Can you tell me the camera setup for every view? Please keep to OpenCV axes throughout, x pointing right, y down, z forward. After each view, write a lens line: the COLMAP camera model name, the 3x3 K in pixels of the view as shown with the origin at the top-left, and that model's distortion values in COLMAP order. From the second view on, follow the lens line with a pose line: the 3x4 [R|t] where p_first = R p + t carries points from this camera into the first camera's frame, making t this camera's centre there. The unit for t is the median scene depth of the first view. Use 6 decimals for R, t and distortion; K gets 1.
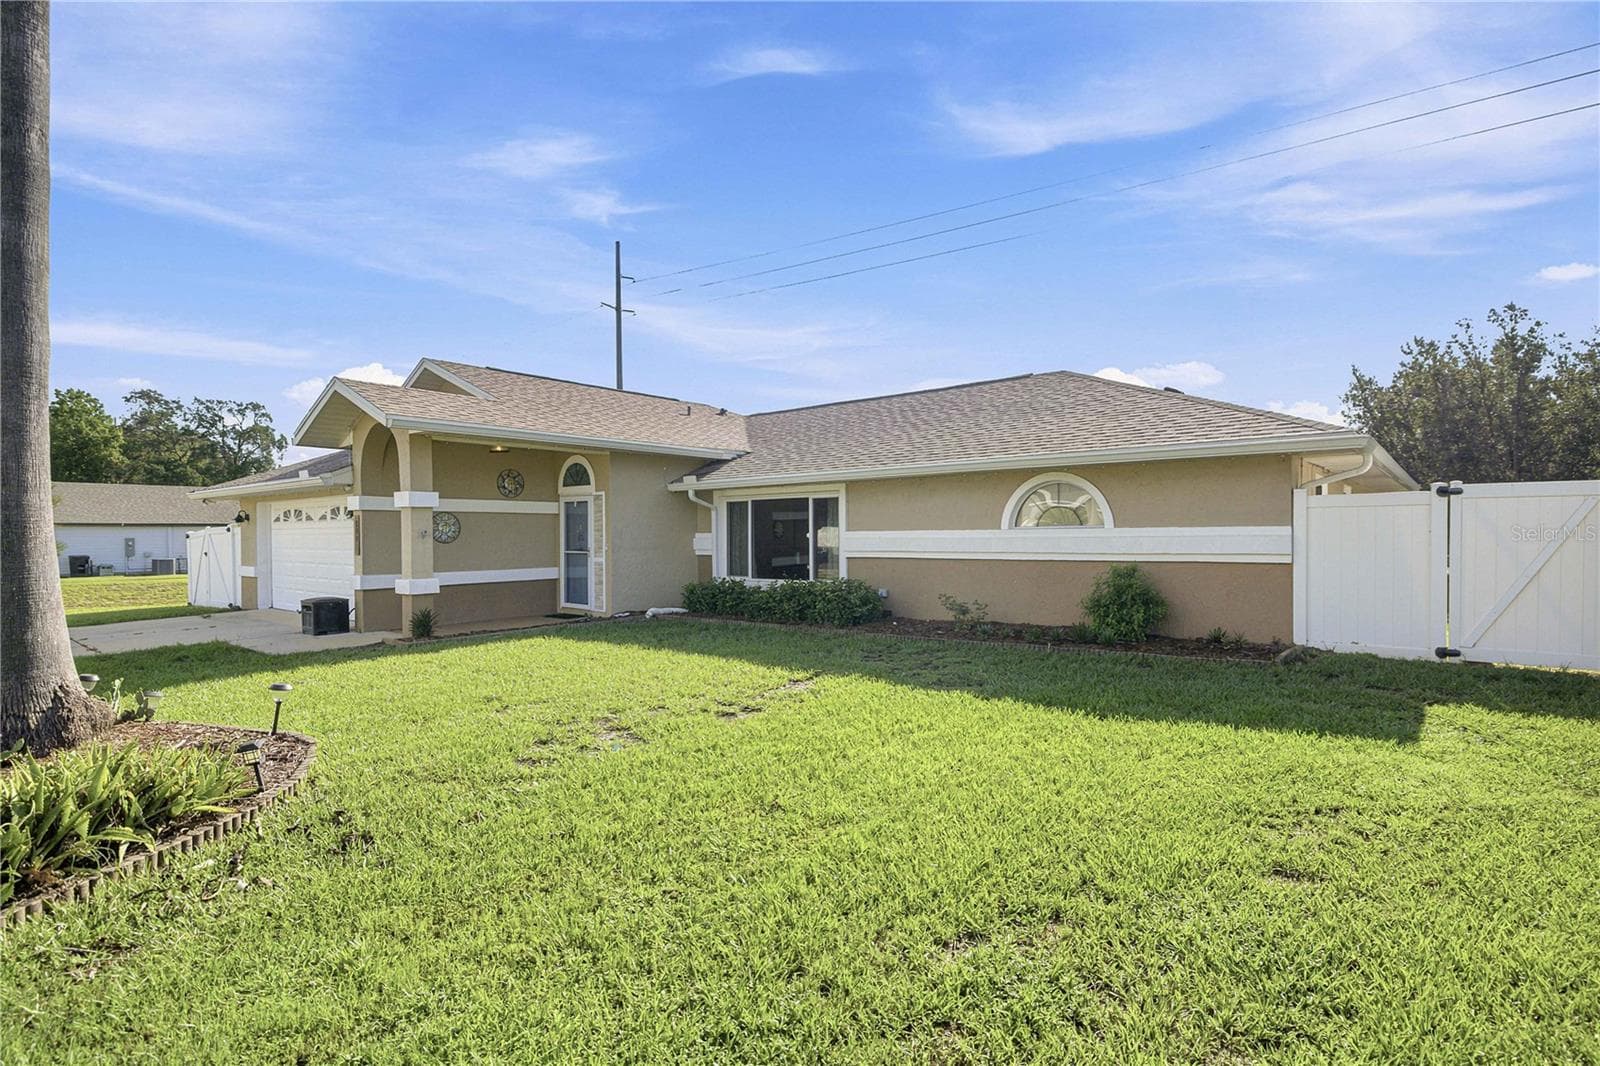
lens RADIAL K [[821.3, 0, 798.4], [0, 821.3, 543.1], [0, 0, 1]] dist [-0.058449, -0.000528]
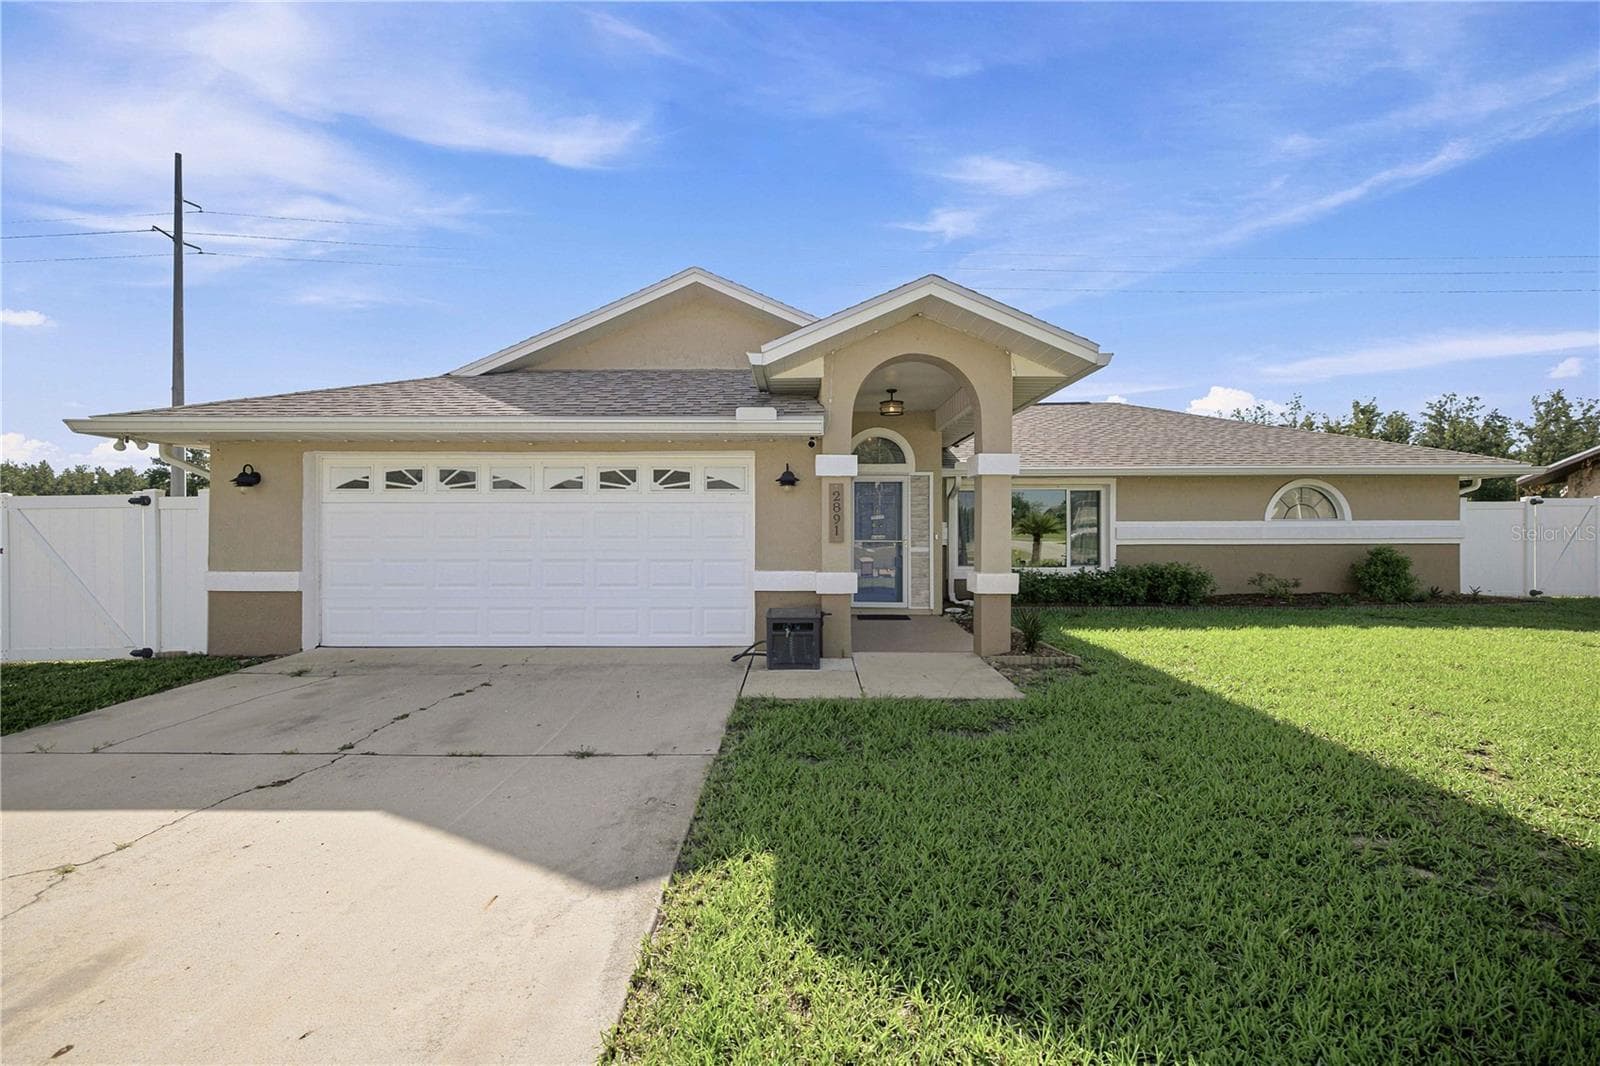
lens RADIAL K [[668.2, 0, 801.3], [0, 668.2, 529.5], [0, 0, 1]] dist [0.000770, -0.000075]
pose [[0.758197, 0.007326, 0.651984, -0.901879], [0.002270, 0.999901, -0.013875, 0.009144], [-0.652021, 0.012000, 0.758106, 0.601043]]
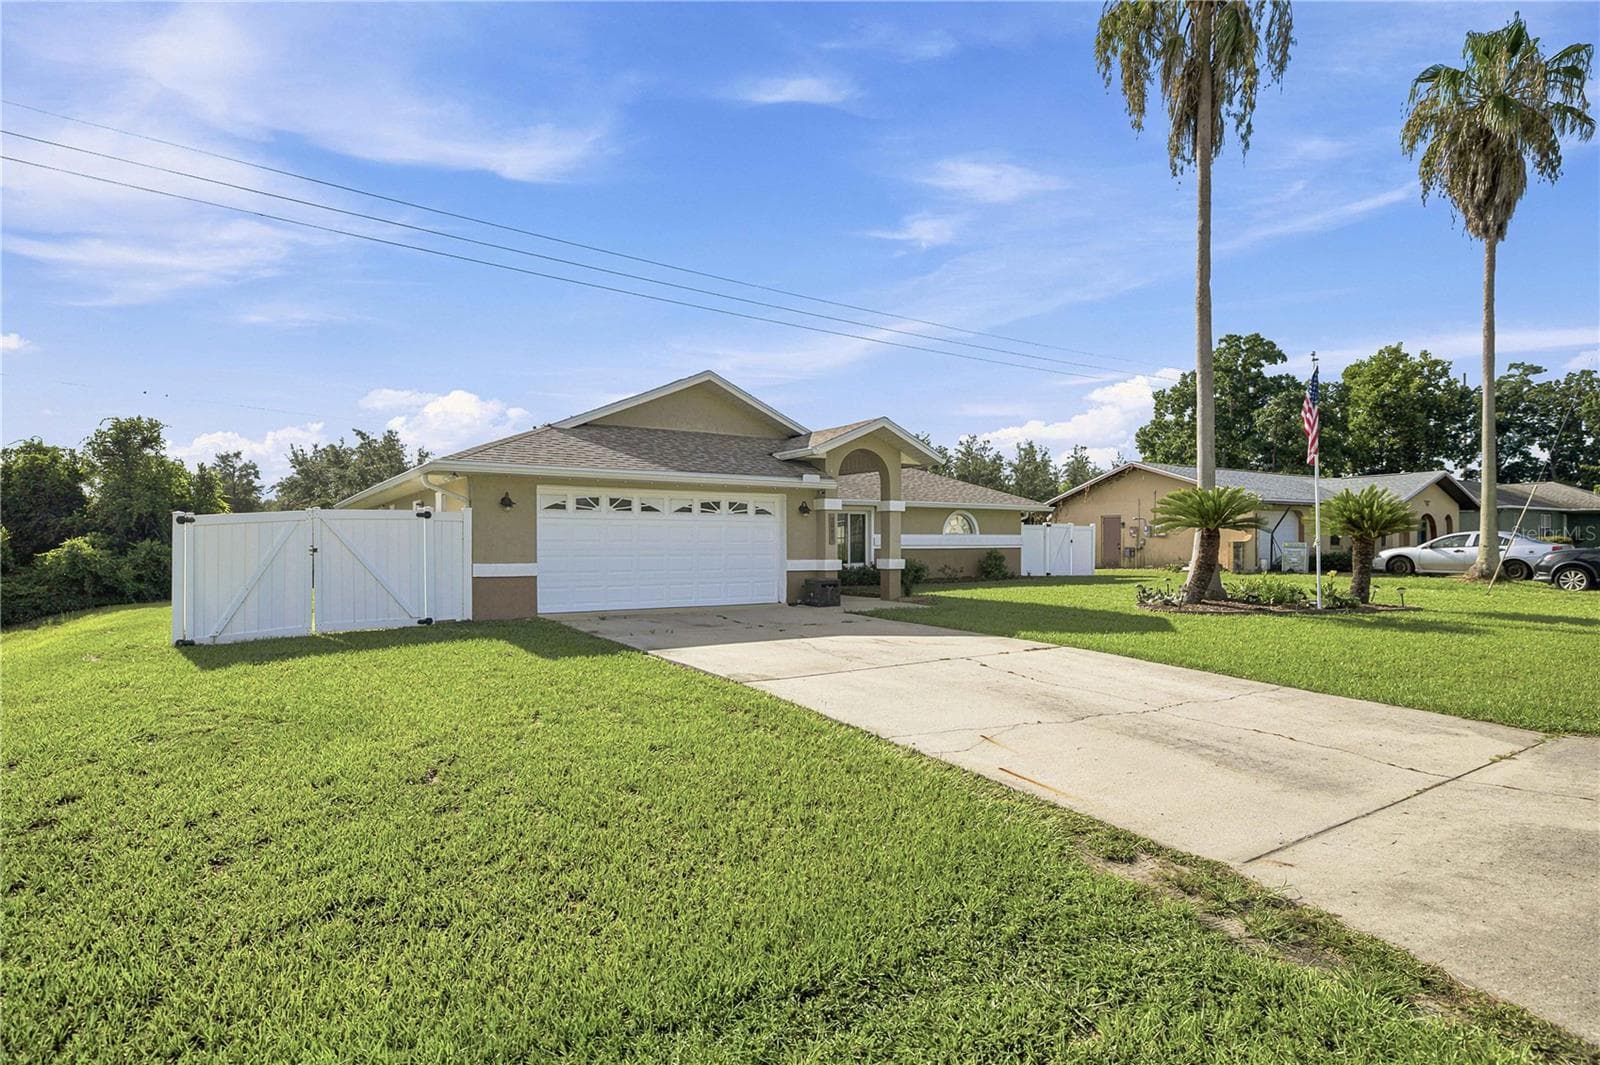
lens RADIAL K [[821.3, 0, 798.4], [0, 821.3, 542.6], [0, 0, 1]] dist [-0.058449, -0.000528]
pose [[0.271921, 0.008417, 0.962283, -1.766130], [0.007950, 0.999908, -0.010993, 0.023480], [-0.962287, 0.010639, 0.271829, 0.691573]]
